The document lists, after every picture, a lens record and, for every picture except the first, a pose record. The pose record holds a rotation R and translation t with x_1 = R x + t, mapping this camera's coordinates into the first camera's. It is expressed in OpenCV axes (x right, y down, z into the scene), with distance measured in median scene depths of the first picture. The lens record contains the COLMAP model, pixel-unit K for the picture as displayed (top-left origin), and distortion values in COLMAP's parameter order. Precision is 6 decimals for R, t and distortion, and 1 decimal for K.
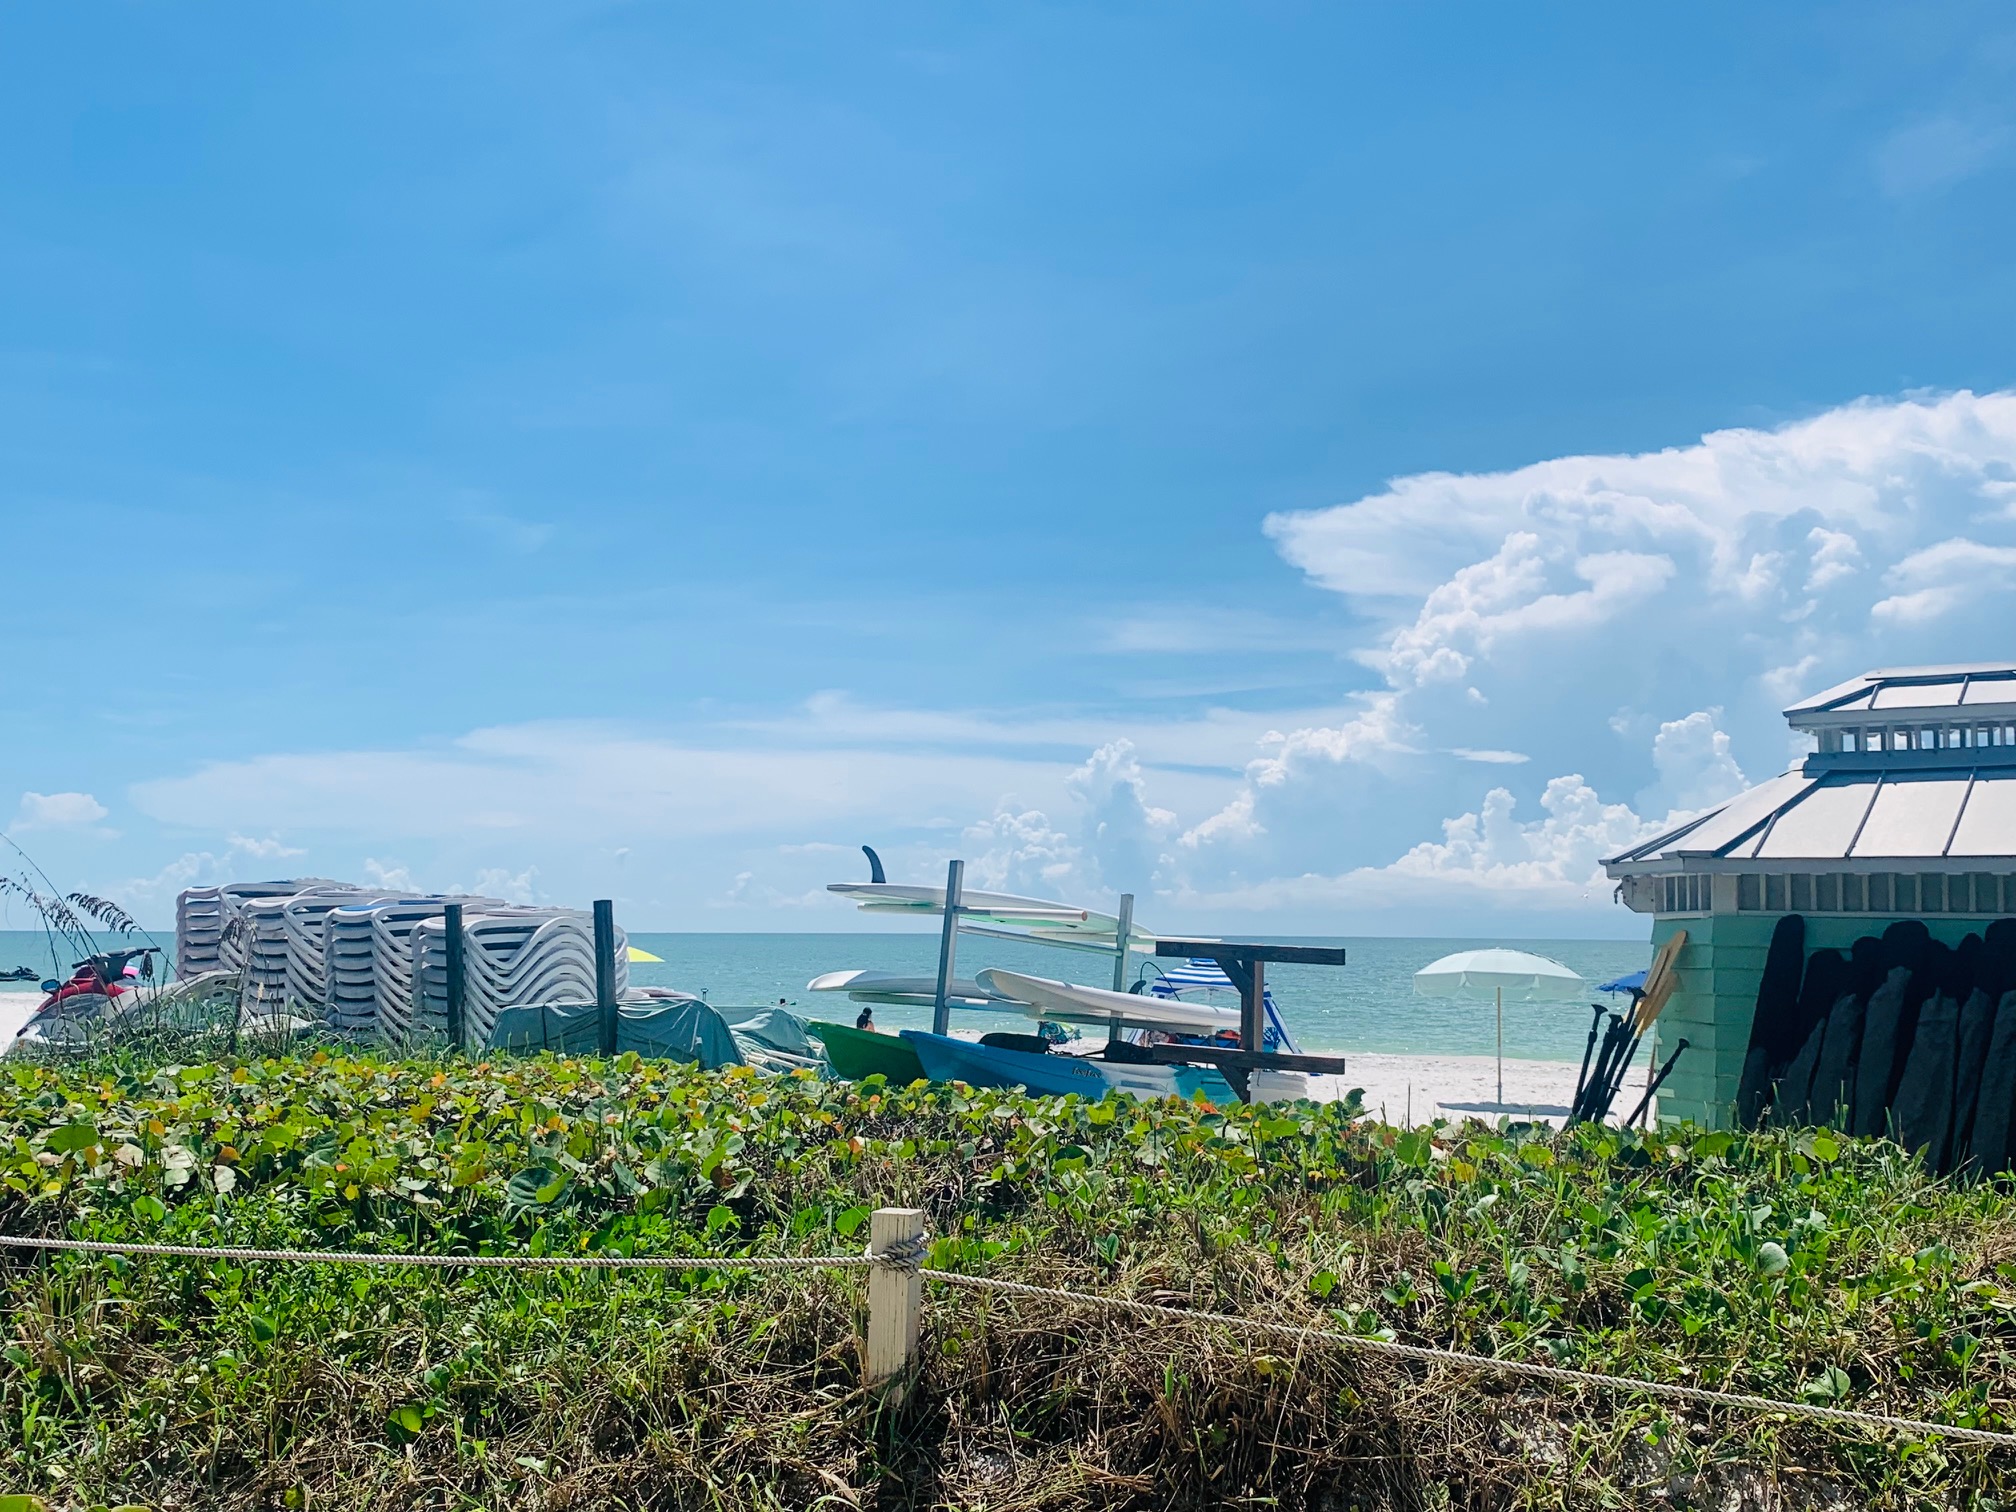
lens RADIAL K [[2172.0, 0, 1026.6], [0, 2172.0, 748.4], [0, 0, 1]] dist [0.204117, -0.561536]
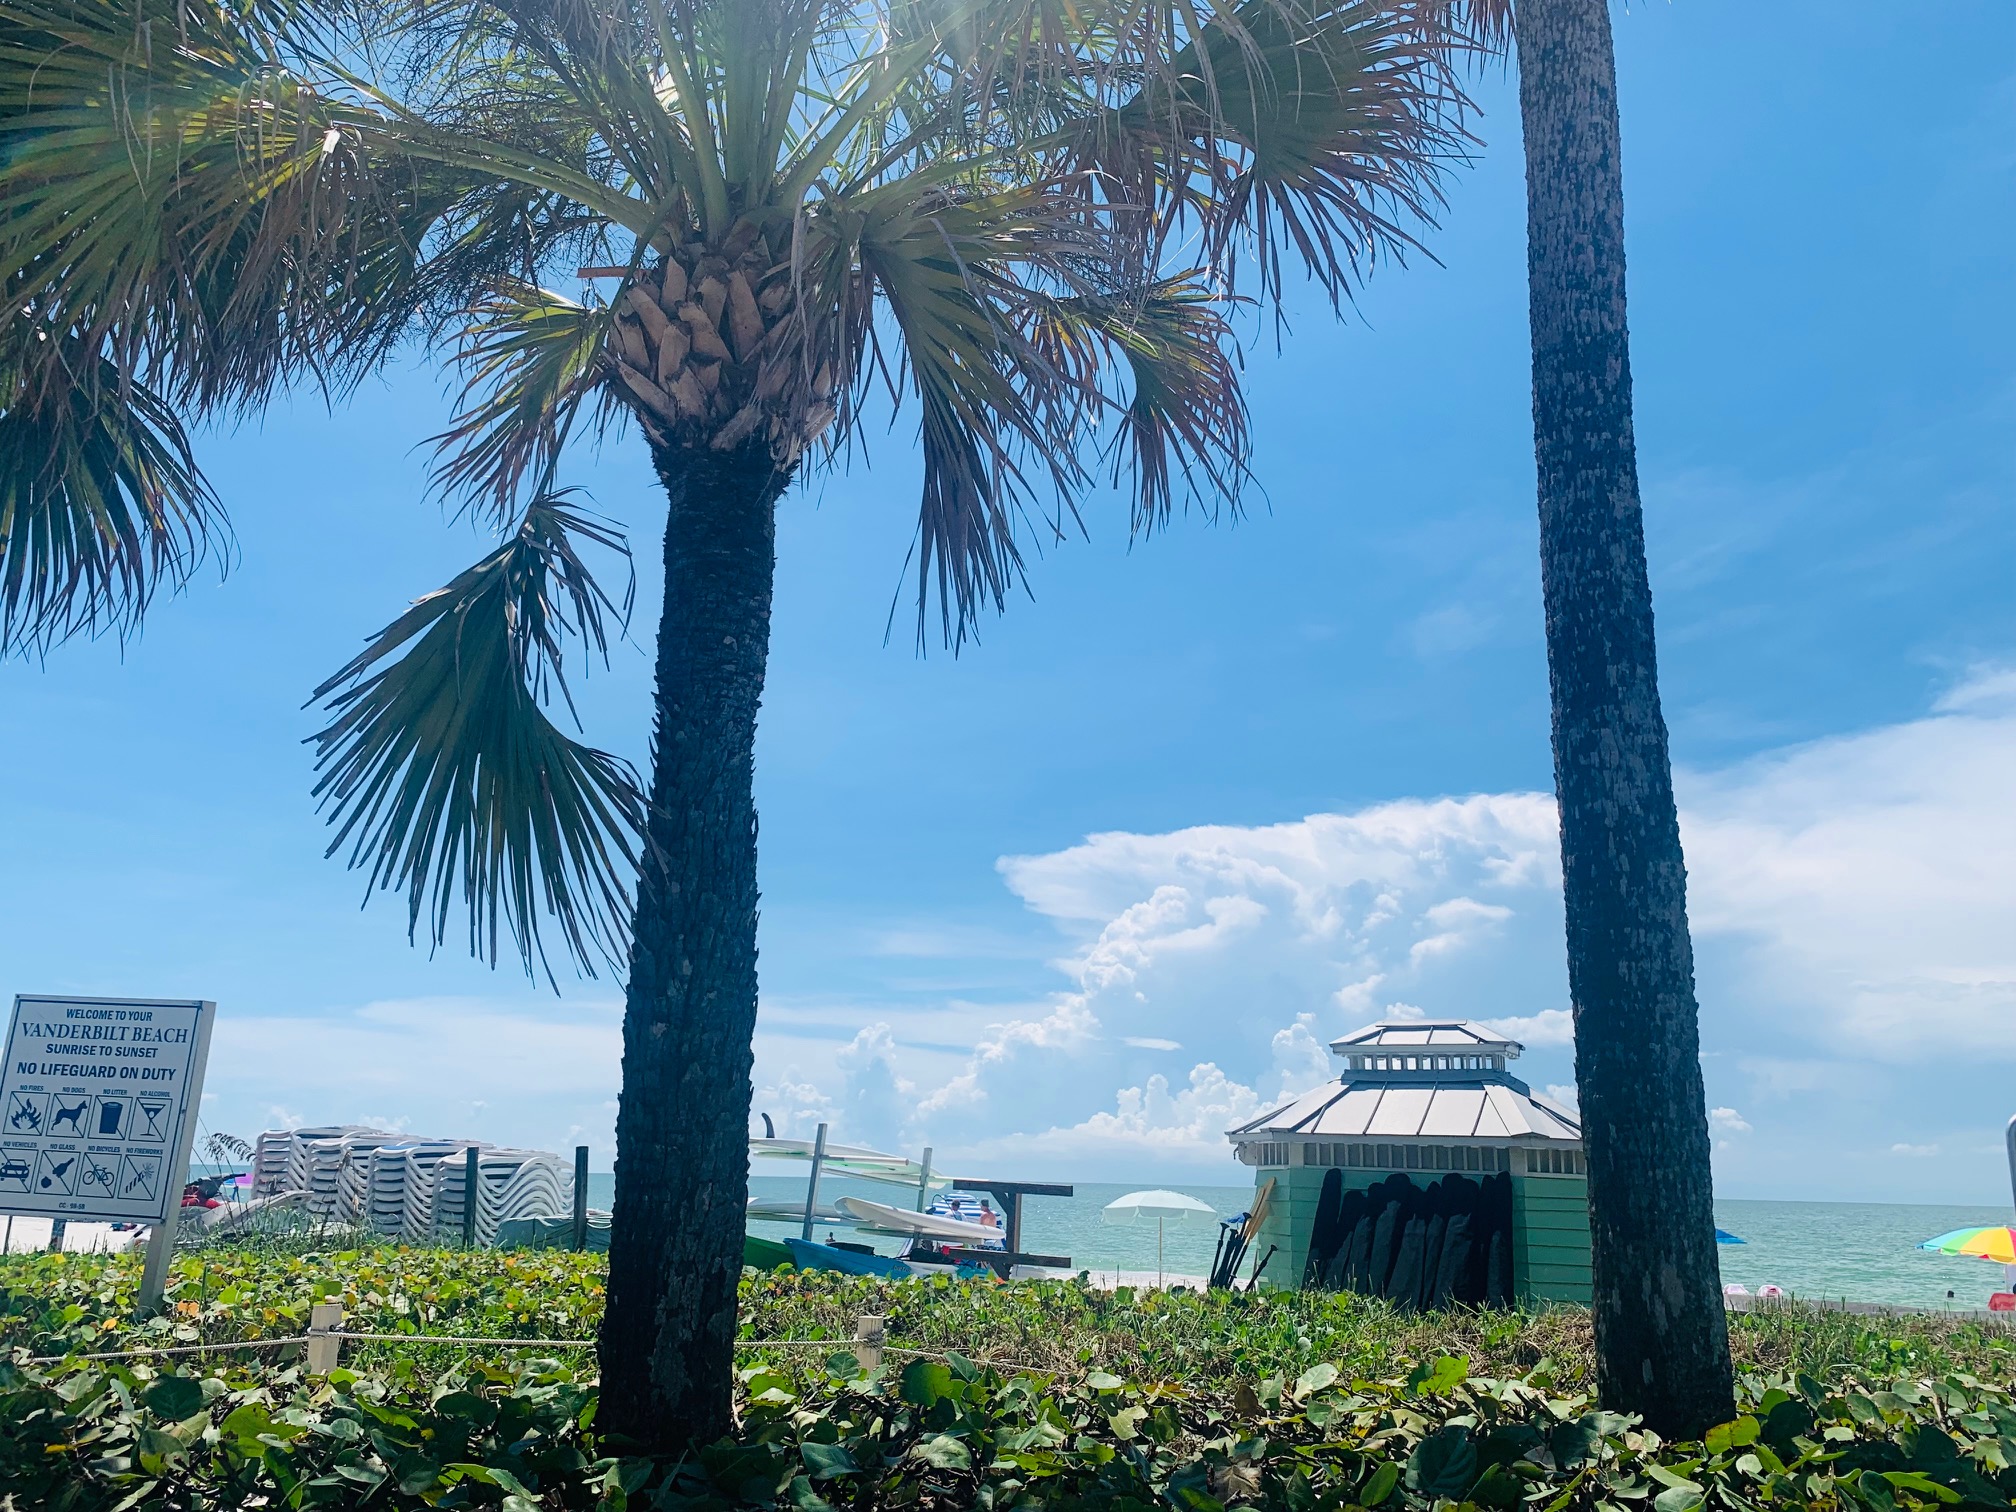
lens RADIAL K [[1642.0, 0, 1012.5], [0, 1642.0, 723.9], [0, 0, 1]] dist [0.025926, -0.007412]
pose [[0.991770, 0.049649, 0.118011, -0.061555], [-0.027186, 0.982394, -0.184834, -0.018517], [-0.125111, 0.180105, 0.975659, -0.251537]]
